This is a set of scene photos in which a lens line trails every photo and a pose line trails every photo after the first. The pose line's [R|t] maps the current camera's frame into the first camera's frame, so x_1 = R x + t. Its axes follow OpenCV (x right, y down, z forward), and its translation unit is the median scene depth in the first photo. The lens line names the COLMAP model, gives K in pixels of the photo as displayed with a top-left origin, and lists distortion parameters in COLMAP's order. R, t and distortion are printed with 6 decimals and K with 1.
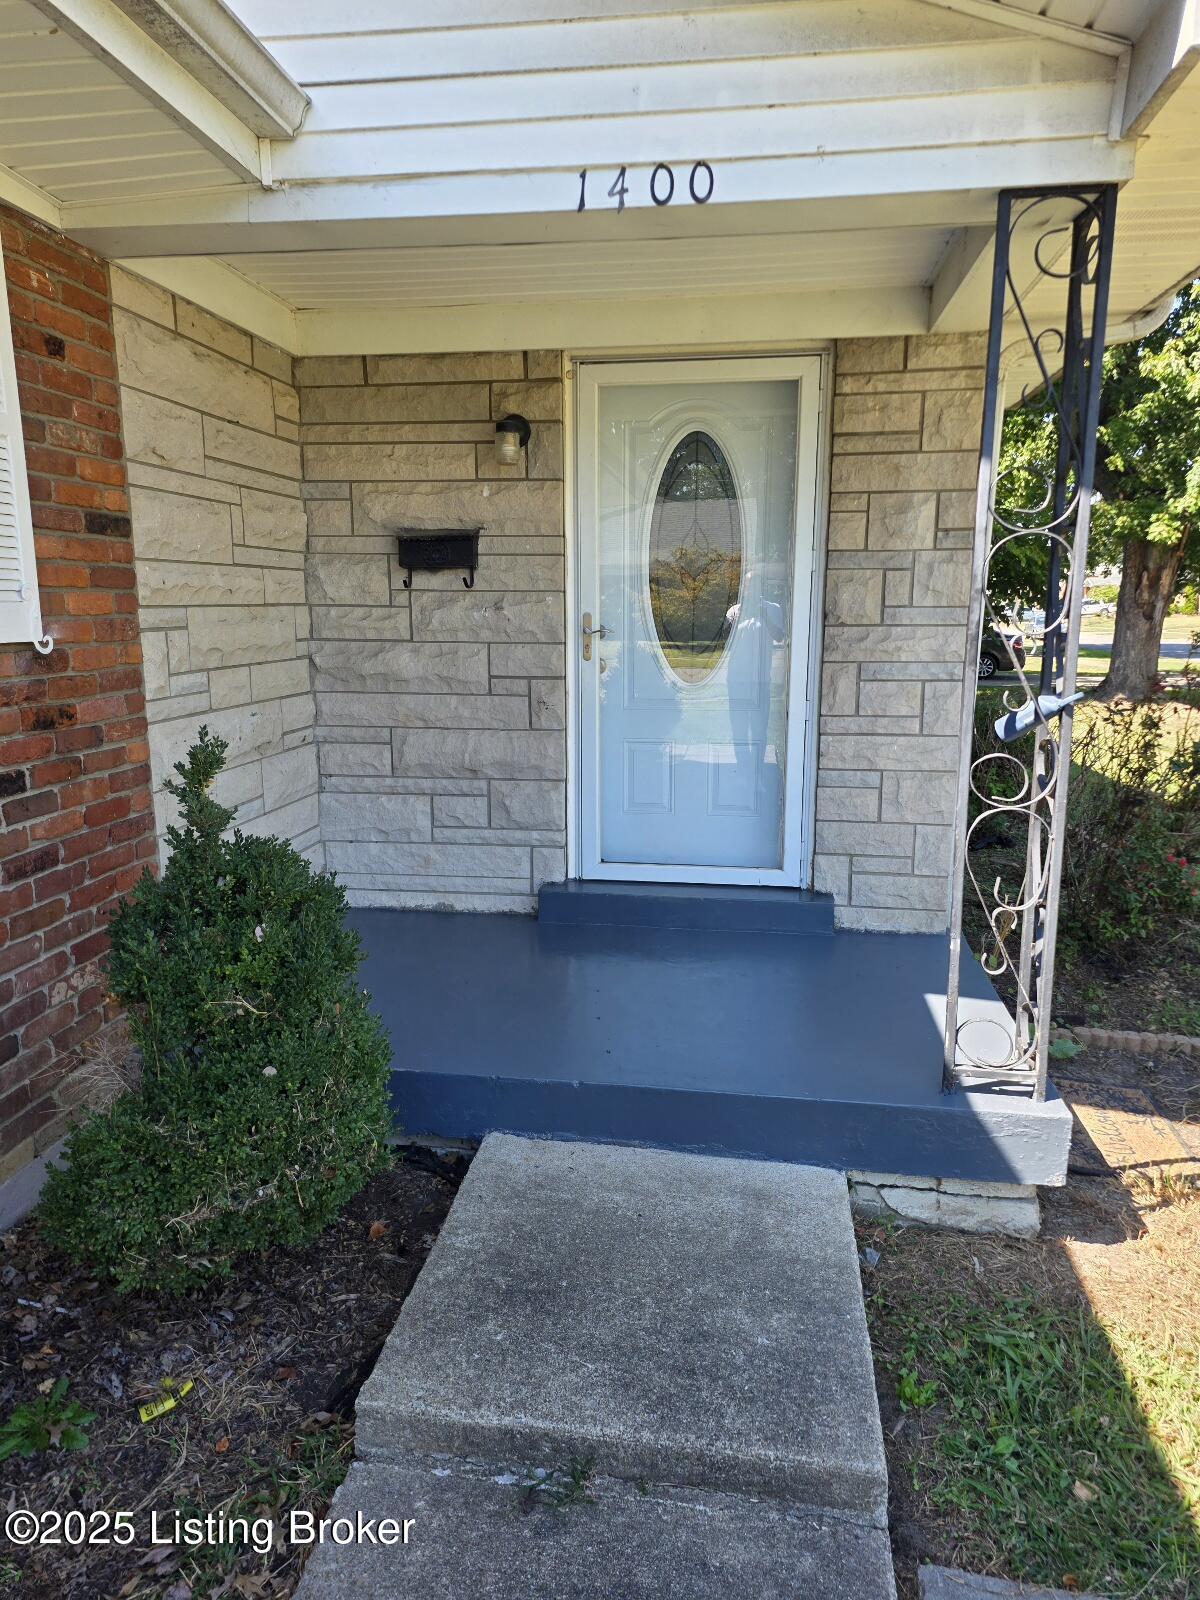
lens RADIAL K [[1054.3, 0, 596.2], [0, 1054.3, 808.0], [0, 0, 1]] dist [0.010274, 0.000636]
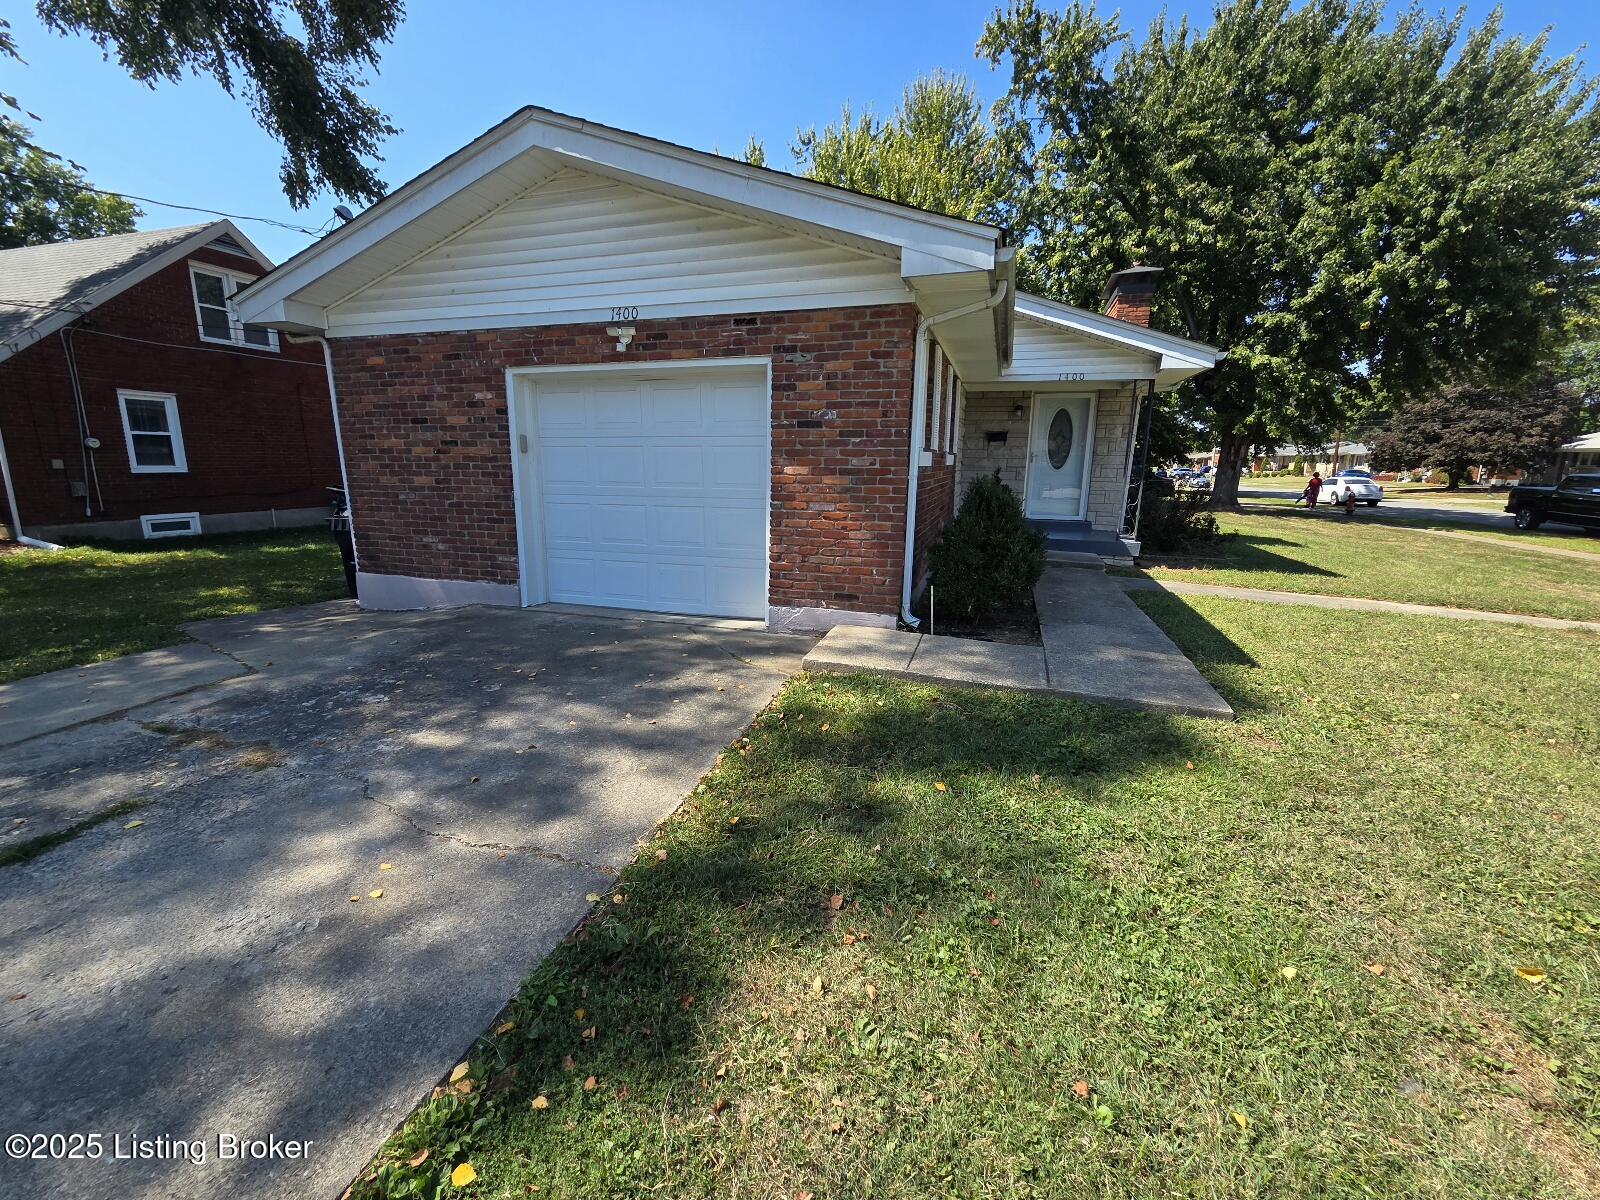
lens RADIAL K [[648.3, 0, 800.3], [0, 648.3, 586.8], [0, 0, 1]] dist [0.010106, -0.000809]
pose [[0.986051, 0.049092, -0.159037, -0.487102], [-0.049959, 0.998750, -0.001451, 0.404286], [0.158767, 0.009376, 0.987272, -1.702186]]
